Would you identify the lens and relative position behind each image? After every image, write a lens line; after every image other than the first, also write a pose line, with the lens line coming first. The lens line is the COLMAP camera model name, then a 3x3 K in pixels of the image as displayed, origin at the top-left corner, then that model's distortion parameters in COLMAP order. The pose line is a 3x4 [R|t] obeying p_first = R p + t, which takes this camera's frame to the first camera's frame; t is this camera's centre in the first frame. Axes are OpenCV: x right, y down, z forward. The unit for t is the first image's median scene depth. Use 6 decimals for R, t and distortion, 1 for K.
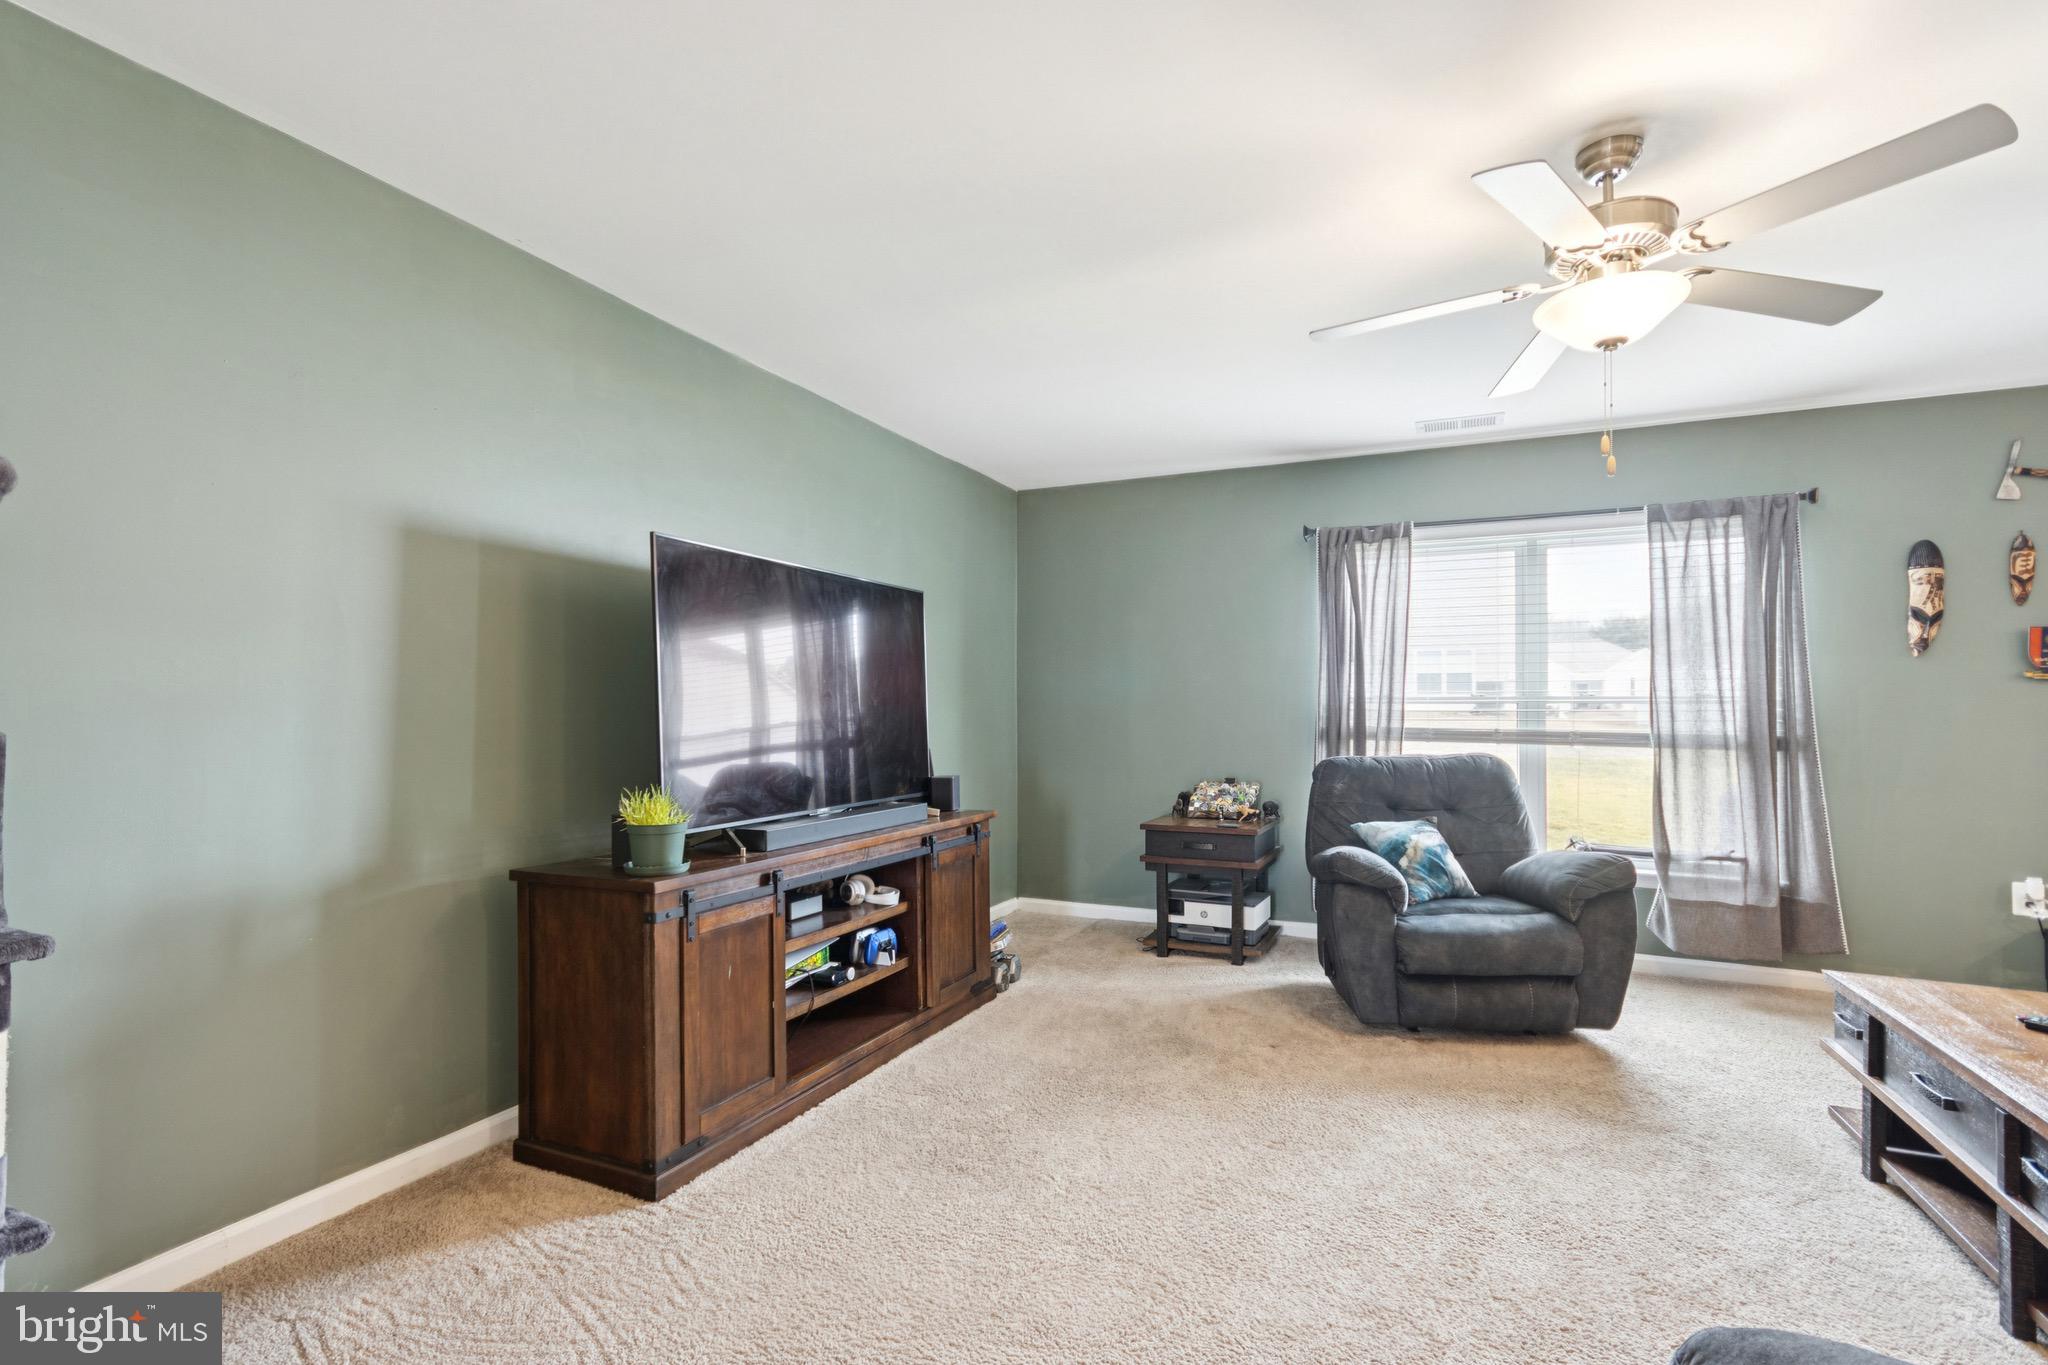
lens RADIAL K [[944.9, 0, 1025.5], [0, 944.9, 694.6], [0, 0, 1]] dist [0.002604, 0.000858]
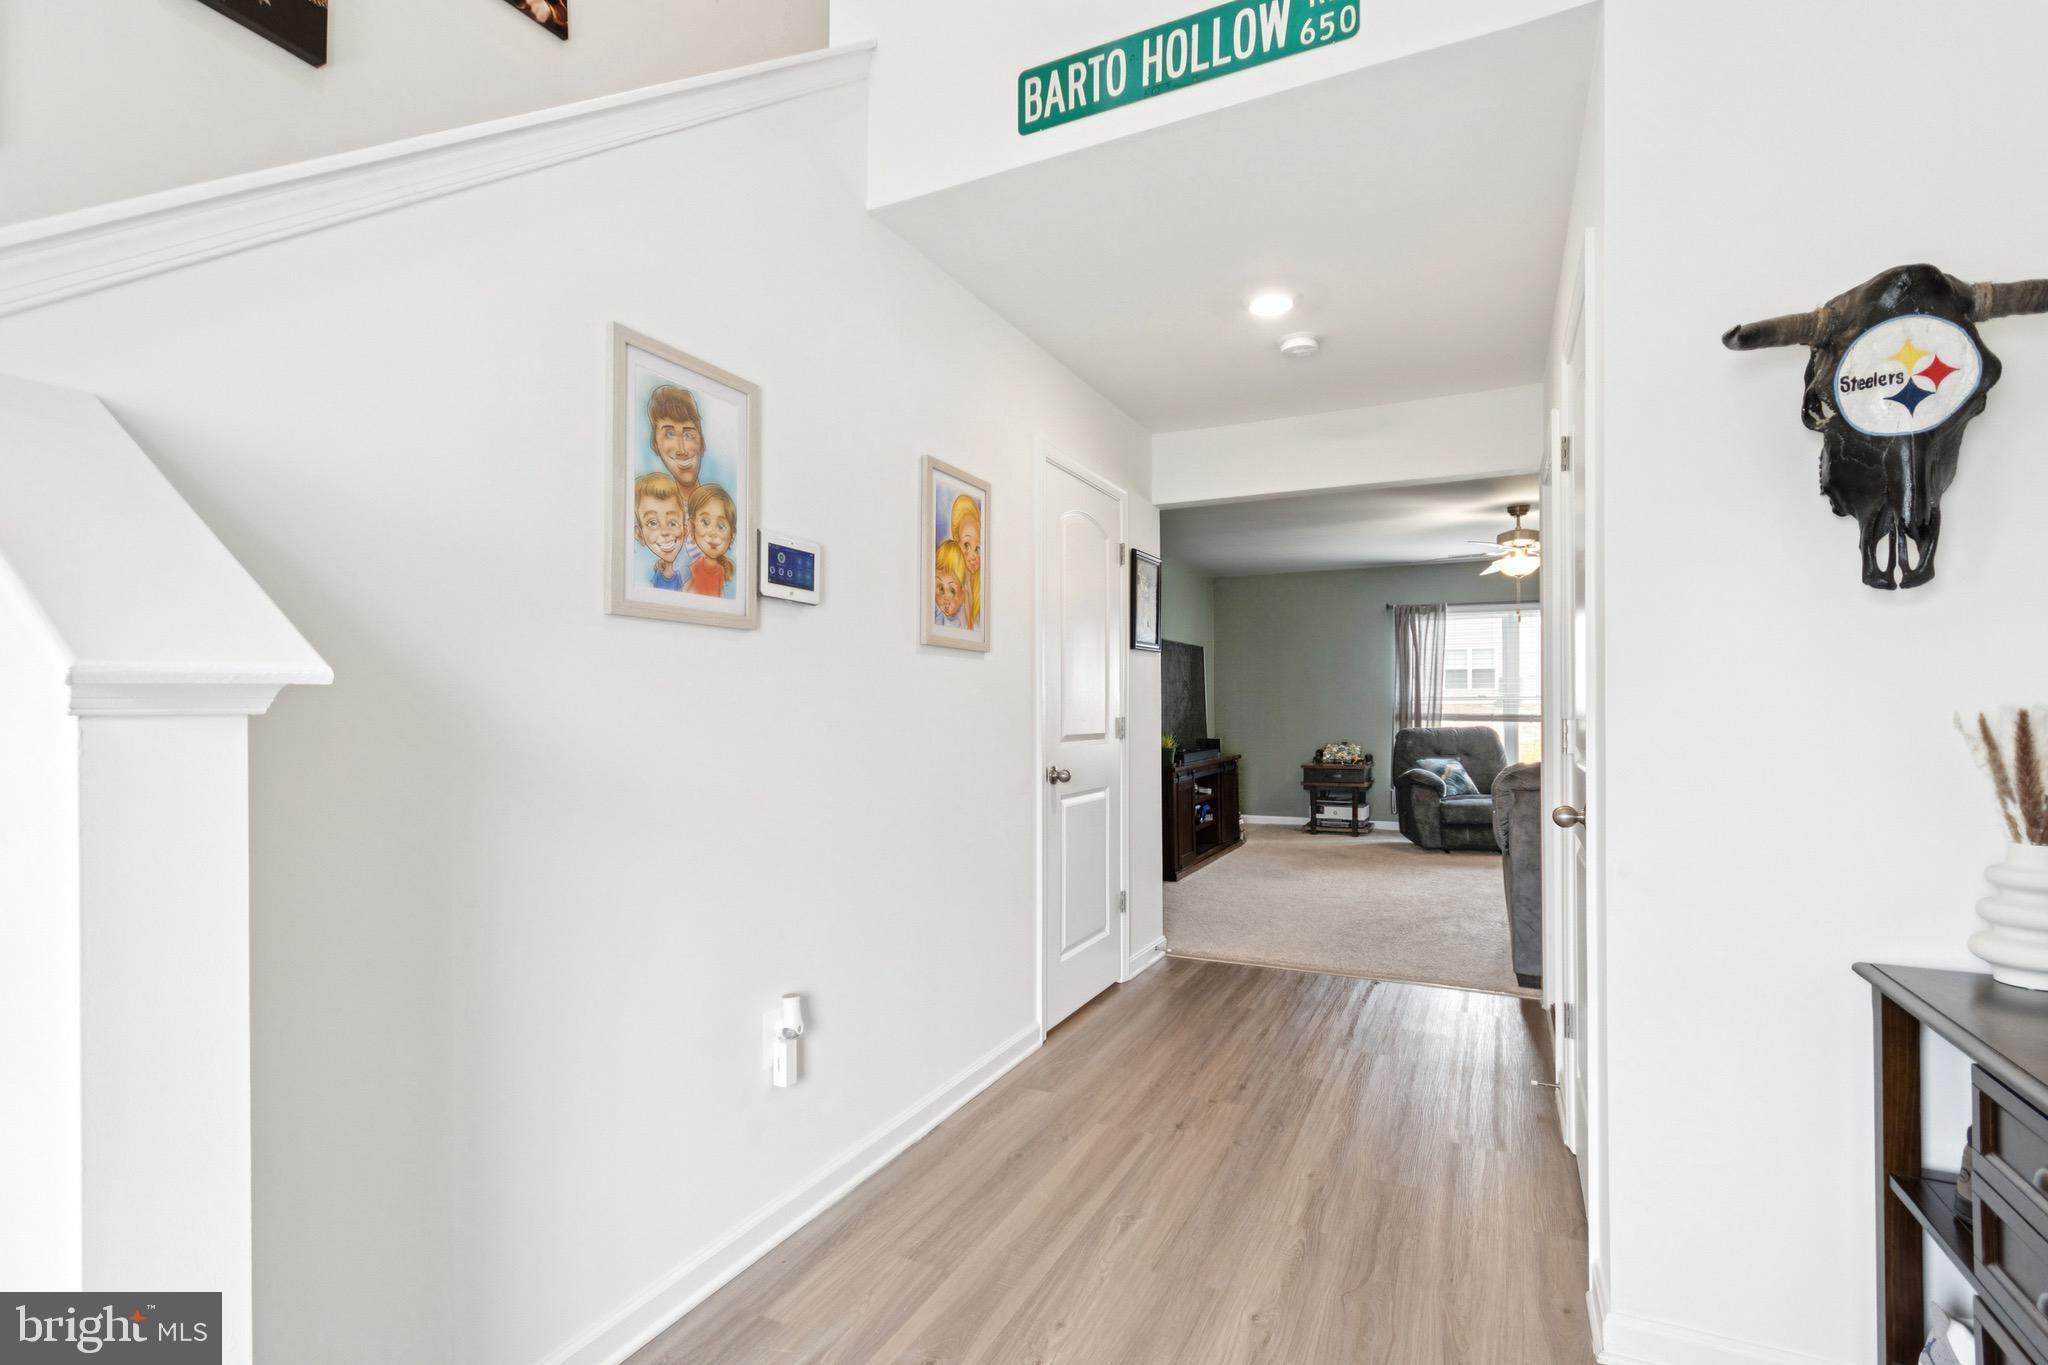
lens RADIAL K [[944.9, 0, 1025.5], [0, 944.9, 694.6], [0, 0, 1]] dist [0.002604, 0.000858]
pose [[0.999689, -0.005913, -0.024224, -0.389062], [0.006069, 0.999961, 0.006379, -0.019297], [0.024186, -0.006524, 0.999686, -0.915474]]
